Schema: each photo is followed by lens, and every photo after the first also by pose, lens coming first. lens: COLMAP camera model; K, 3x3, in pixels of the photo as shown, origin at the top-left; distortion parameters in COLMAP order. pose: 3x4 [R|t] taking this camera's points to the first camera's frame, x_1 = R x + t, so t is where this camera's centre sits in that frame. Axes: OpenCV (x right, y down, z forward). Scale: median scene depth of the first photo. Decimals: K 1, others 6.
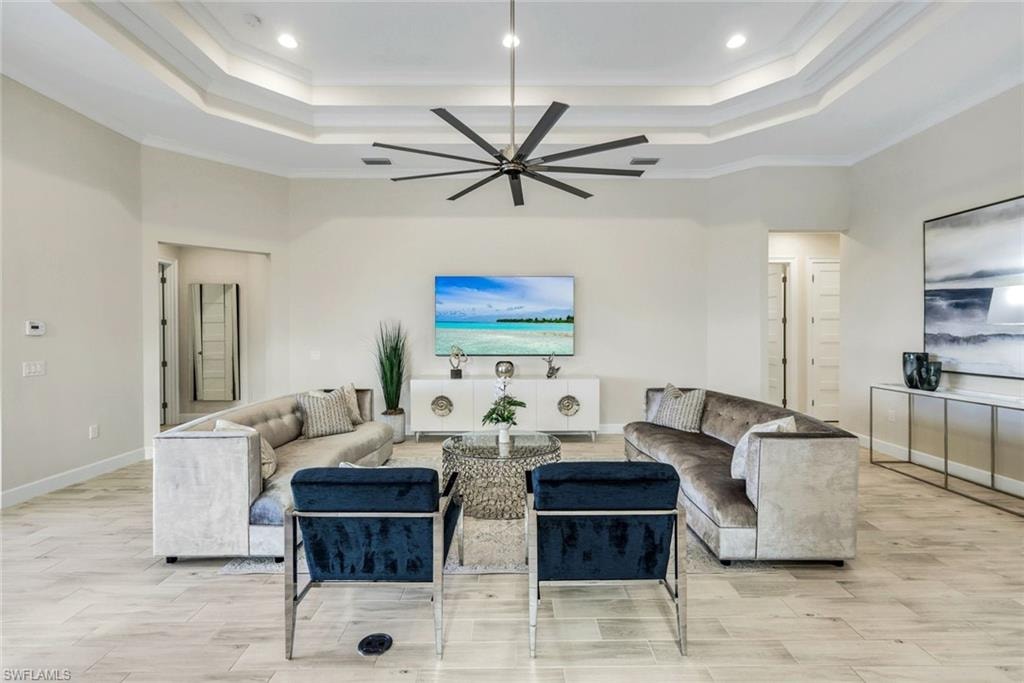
lens RADIAL K [[450.4, 0, 512.7], [0, 450.4, 336.3], [0, 0, 1]] dist [0.003823, 0.000532]
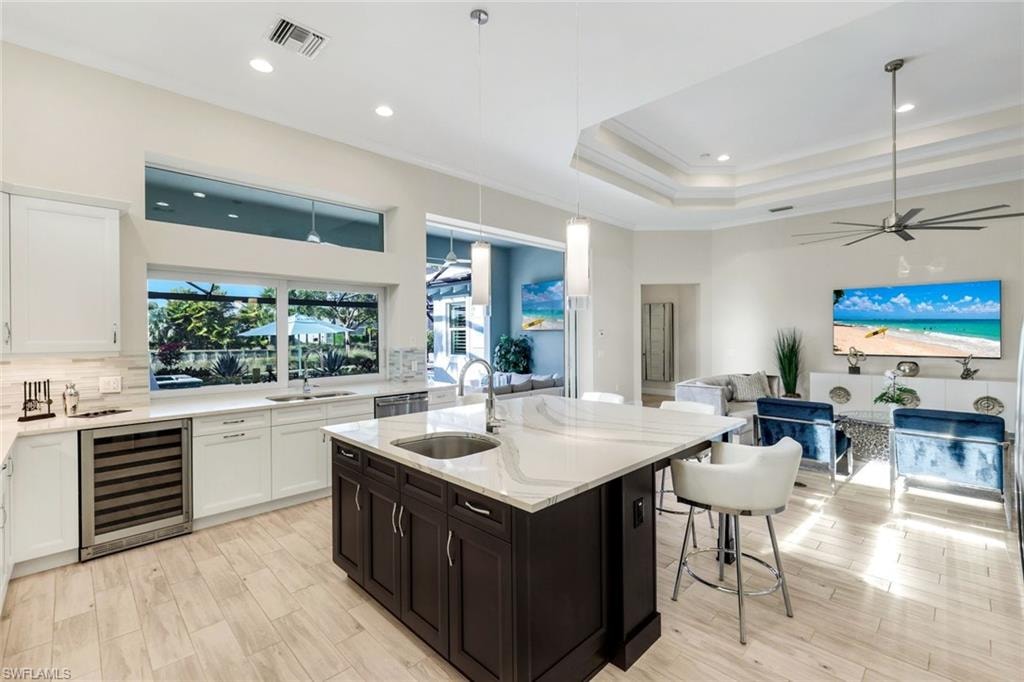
lens RADIAL K [[450.4, 0, 509.5], [0, 450.4, 335.8], [0, 0, 1]] dist [0.003823, 0.000532]
pose [[0.698473, 0.000050, -0.715637, 0.109475], [-0.003449, 0.999989, -0.003297, -0.002875], [0.715628, 0.004771, 0.698465, -0.587558]]
